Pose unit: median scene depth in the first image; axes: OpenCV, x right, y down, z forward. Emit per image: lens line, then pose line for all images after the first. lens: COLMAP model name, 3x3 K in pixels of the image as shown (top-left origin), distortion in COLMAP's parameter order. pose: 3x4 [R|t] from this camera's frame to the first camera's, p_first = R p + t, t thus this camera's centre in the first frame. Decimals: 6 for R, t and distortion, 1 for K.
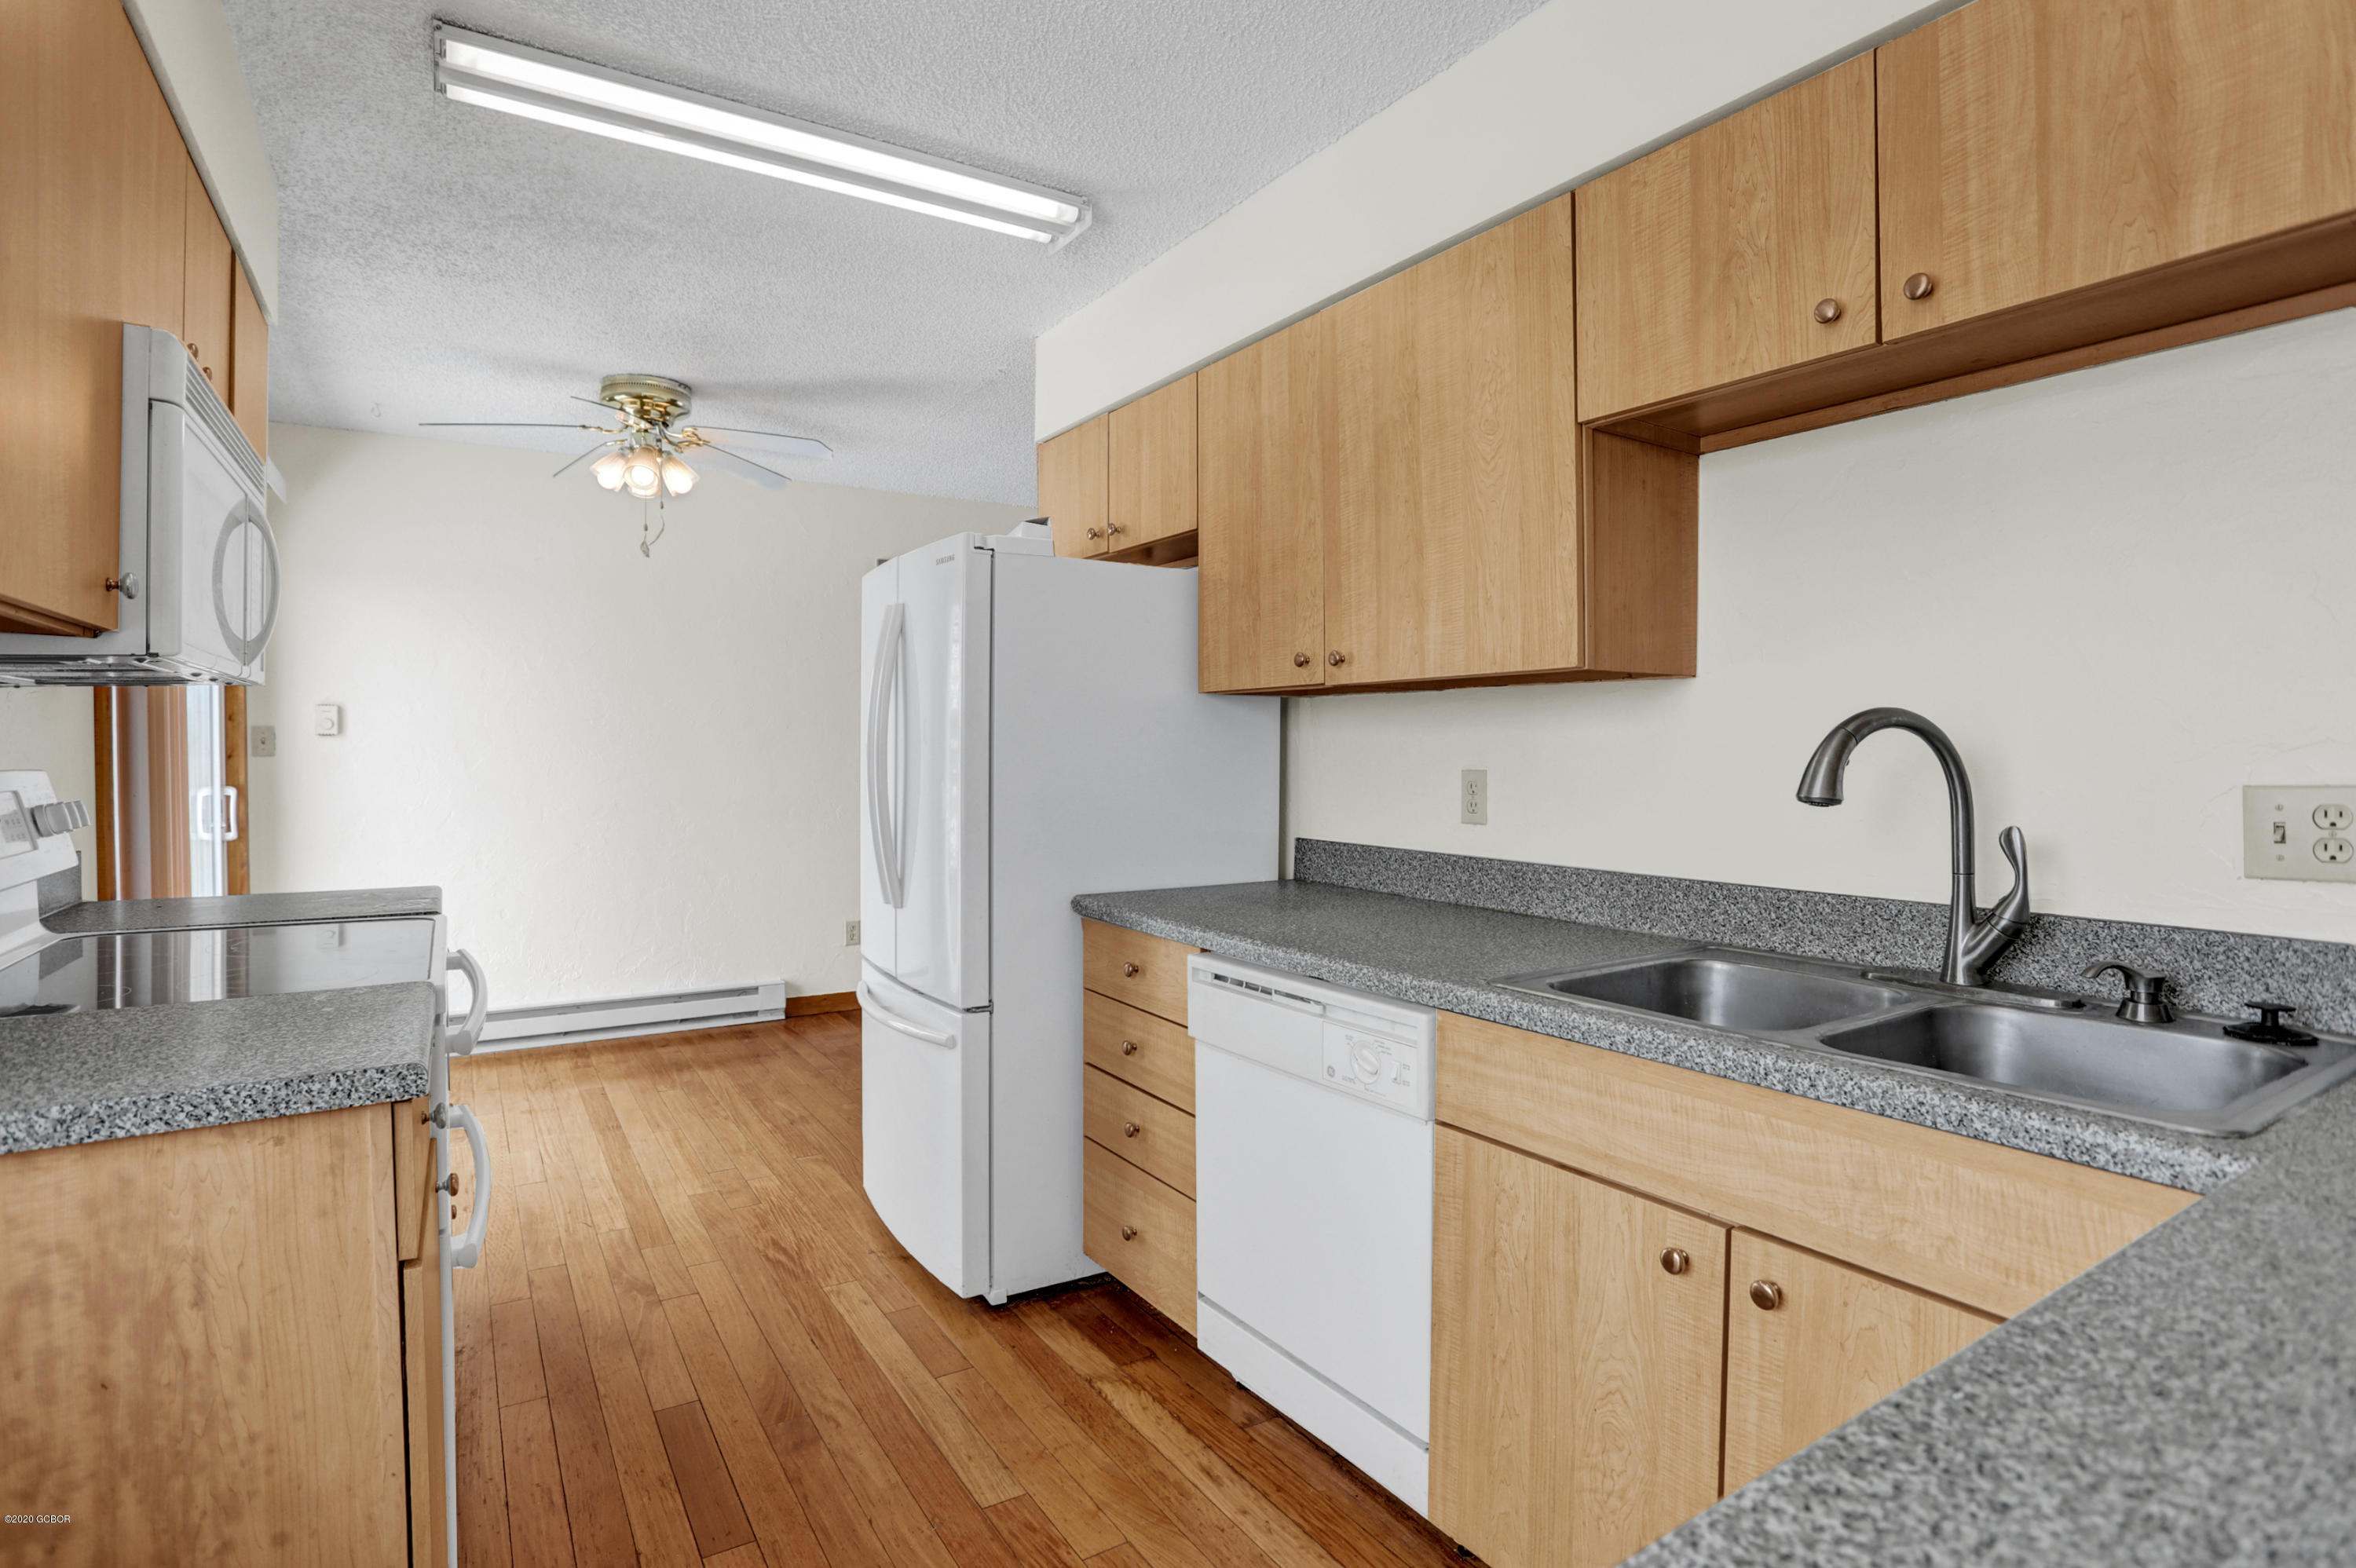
lens RADIAL K [[1156.6, 0, 1167.6], [0, 1156.6, 777.3], [0, 0, 1]] dist [-0.064935, 0.025013]
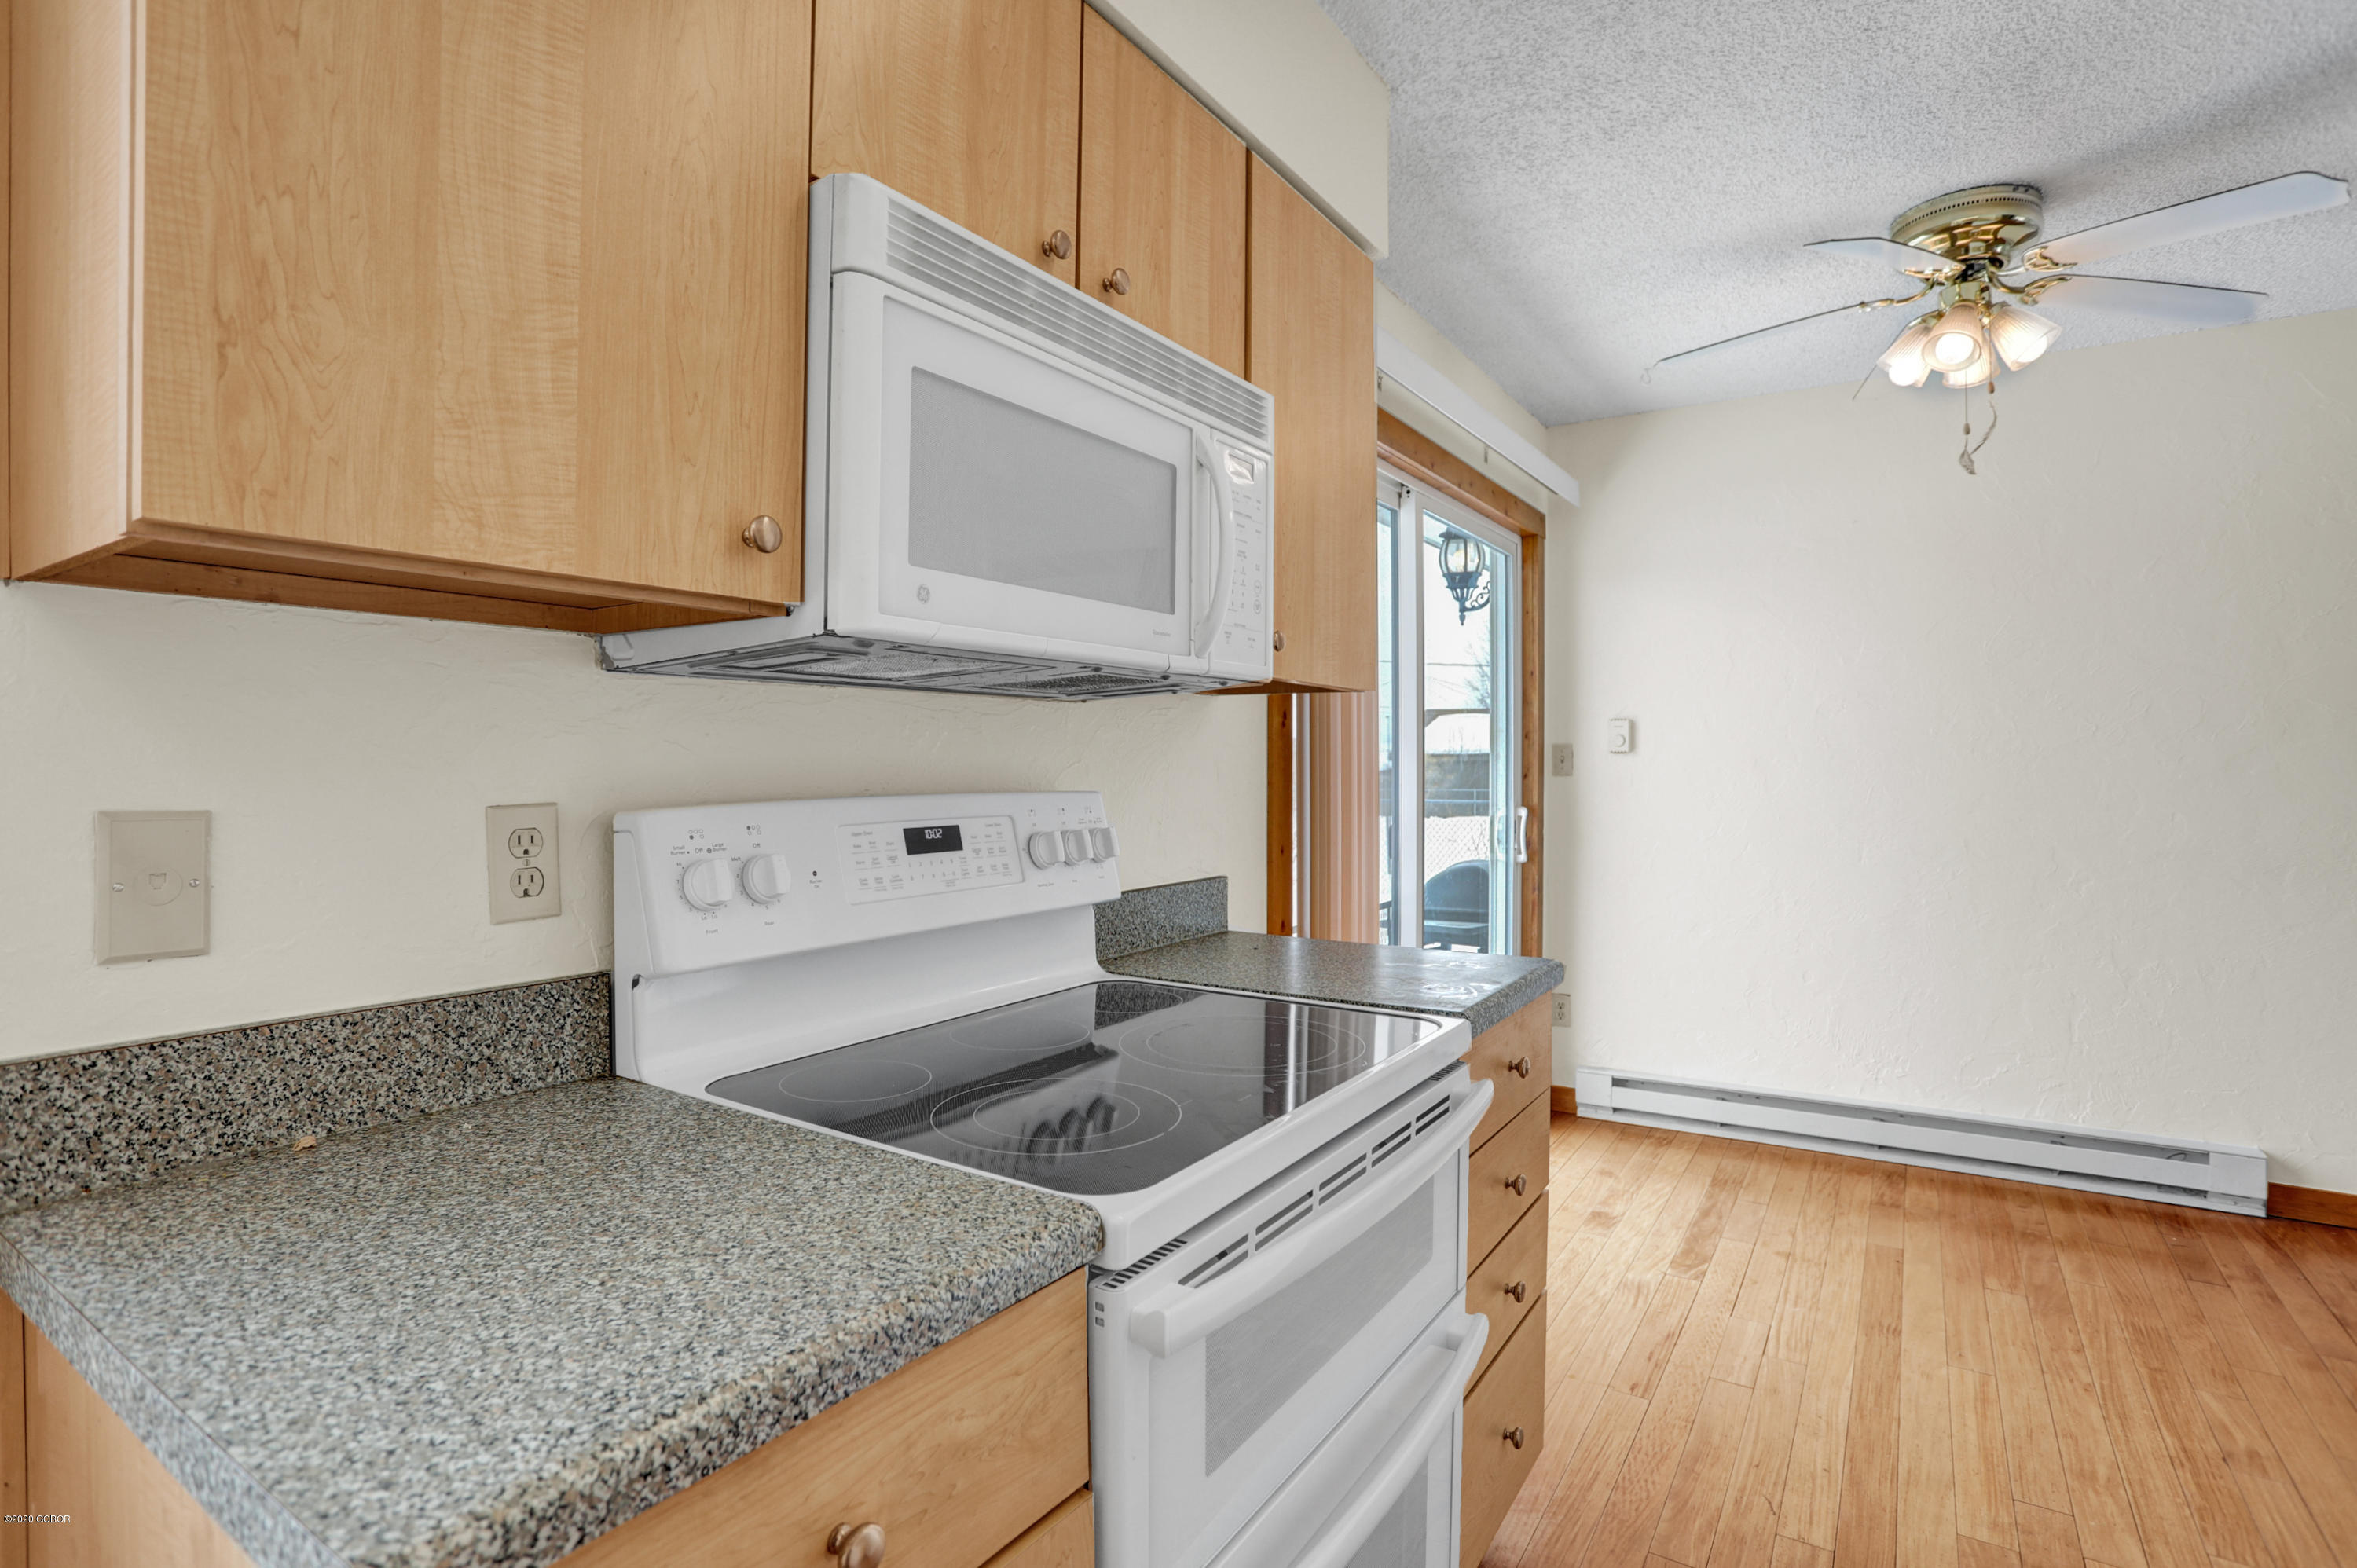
lens RADIAL K [[1157.1, 0, 1168.1], [0, 1157.1, 777.3], [0, 0, 1]] dist [-0.064935, 0.025013]
pose [[0.413097, 0.007861, -0.910653, -0.110175], [-0.023088, 0.999732, -0.001843, -0.015850], [0.910394, 0.021787, 0.413168, 0.590106]]
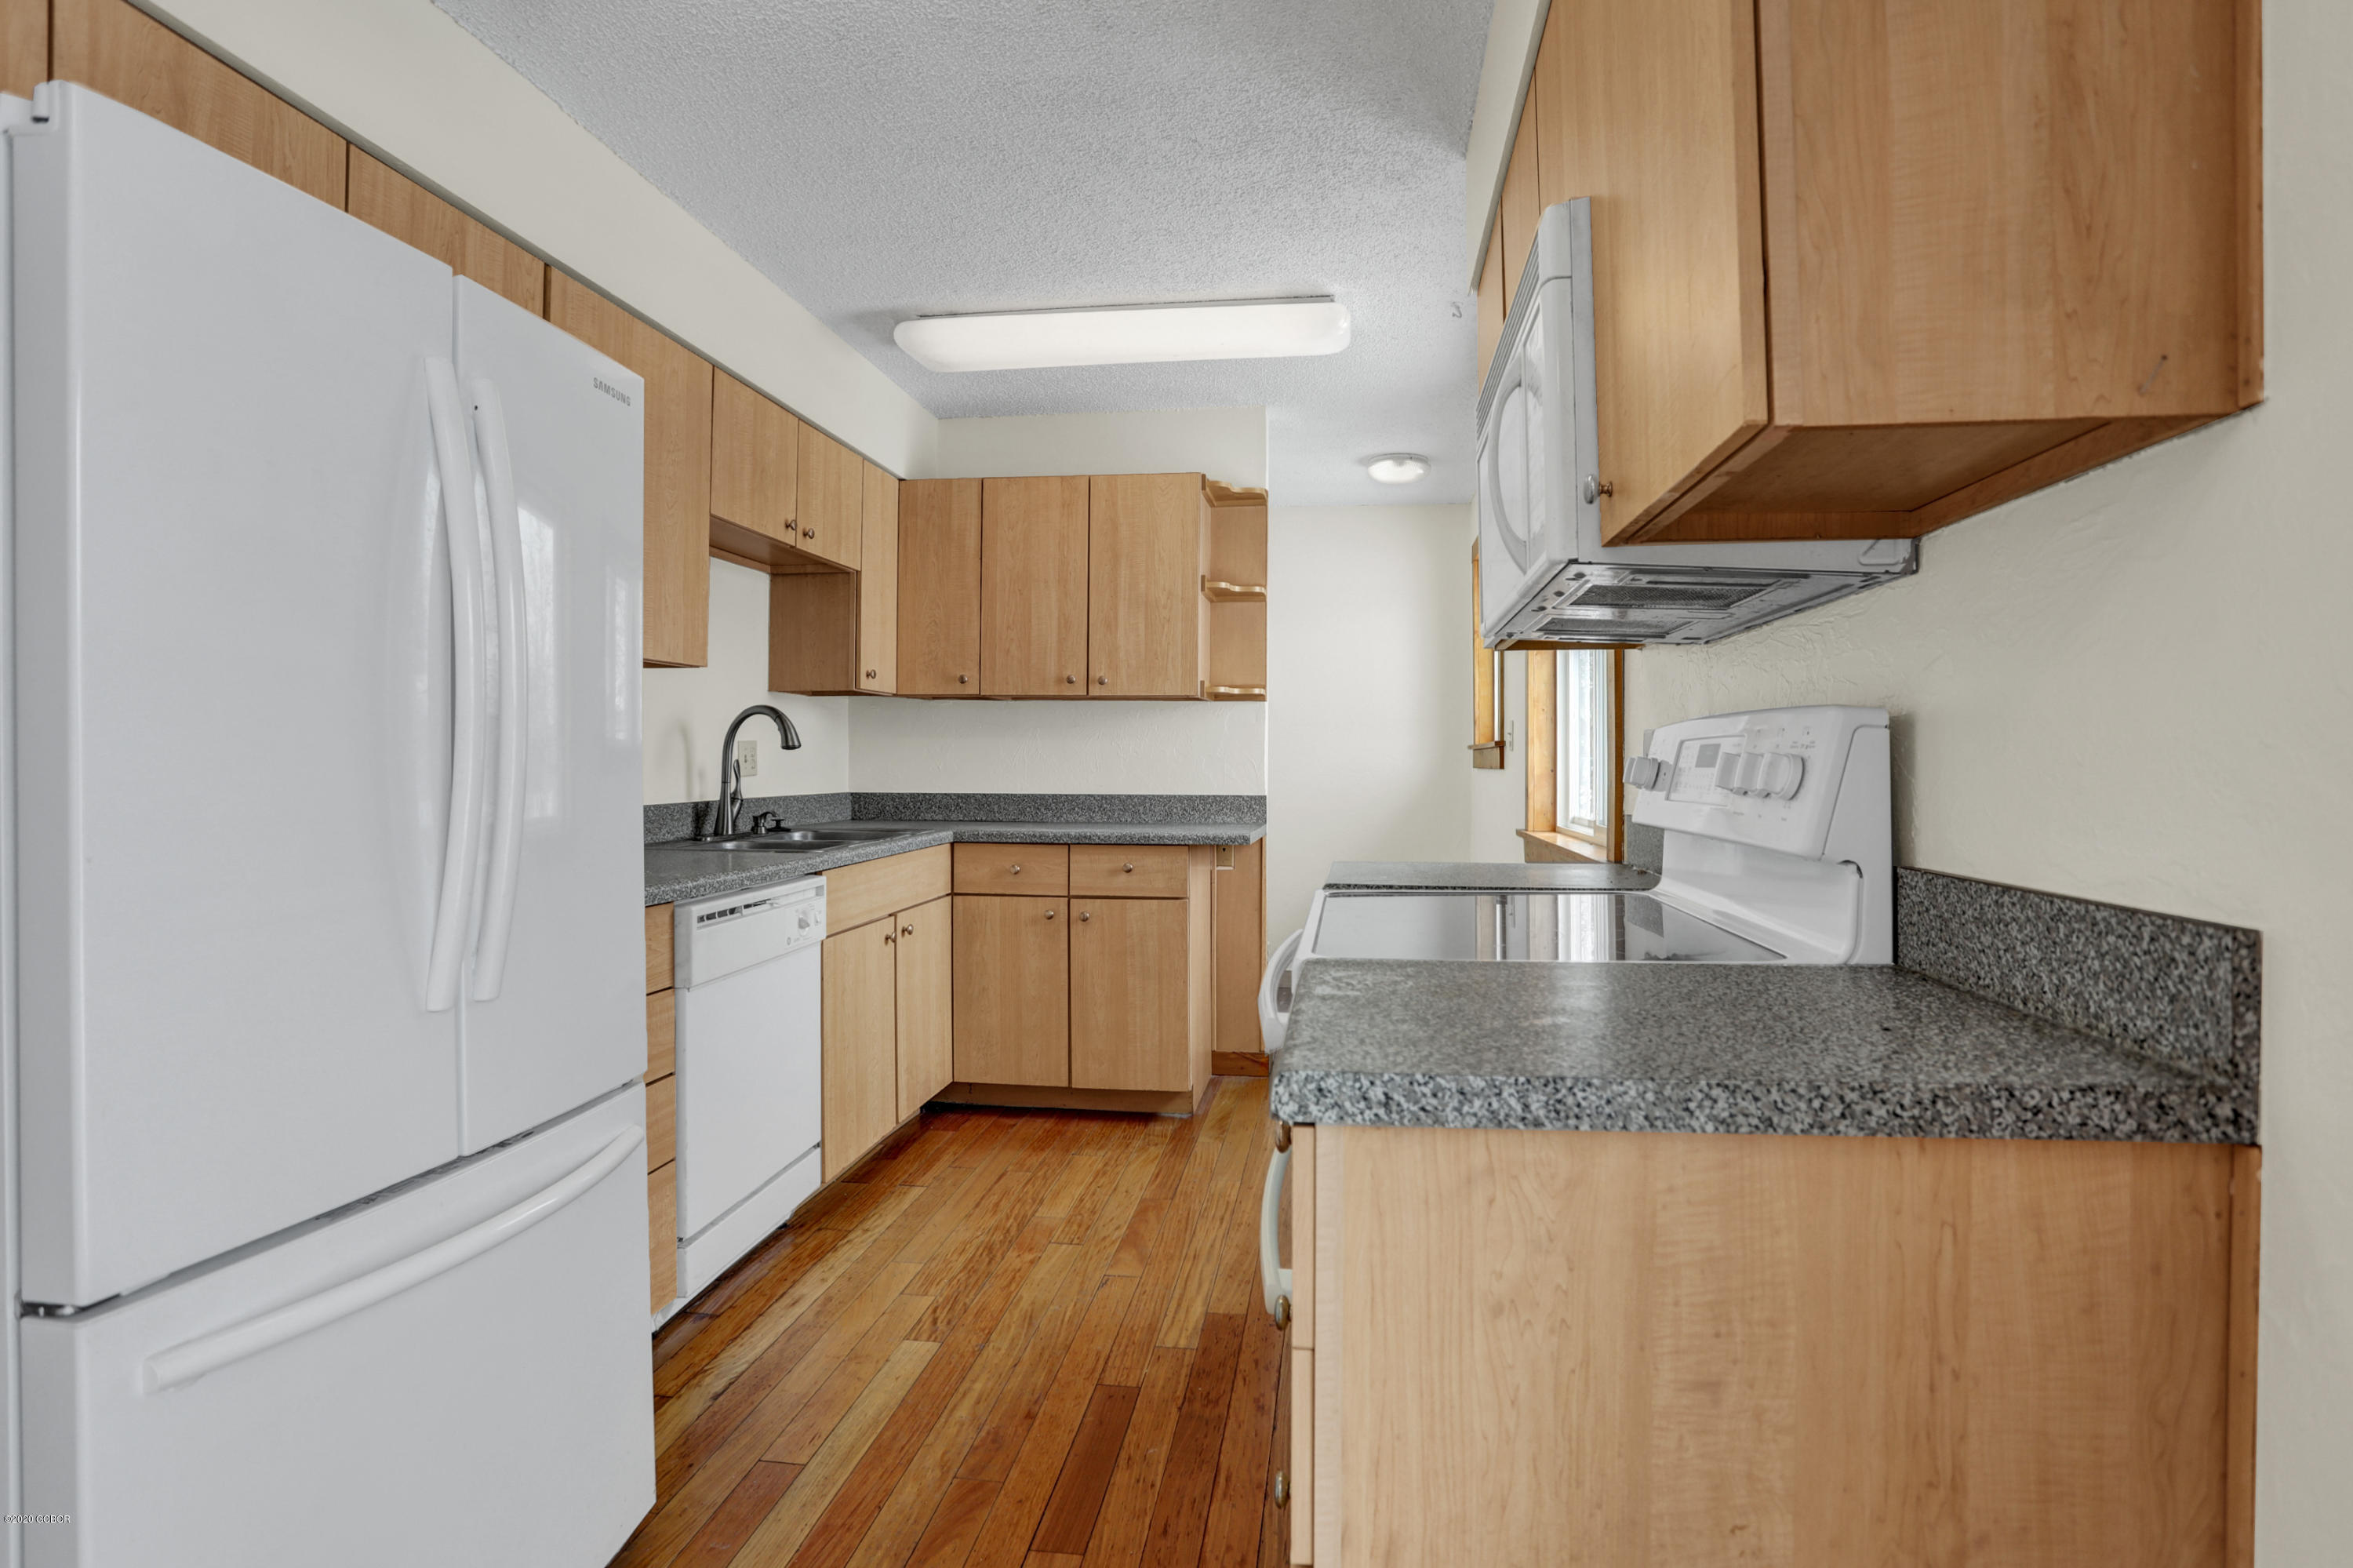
lens RADIAL K [[1143.9, 0, 1173.2], [0, 1143.9, 769.3], [0, 0, 1]] dist [-0.069710, 0.029593]
pose [[-0.748562, -0.011842, 0.662959, -1.109691], [0.010872, 0.999487, 0.030129, 0.004077], [-0.662976, 0.029761, -0.748049, 1.676852]]
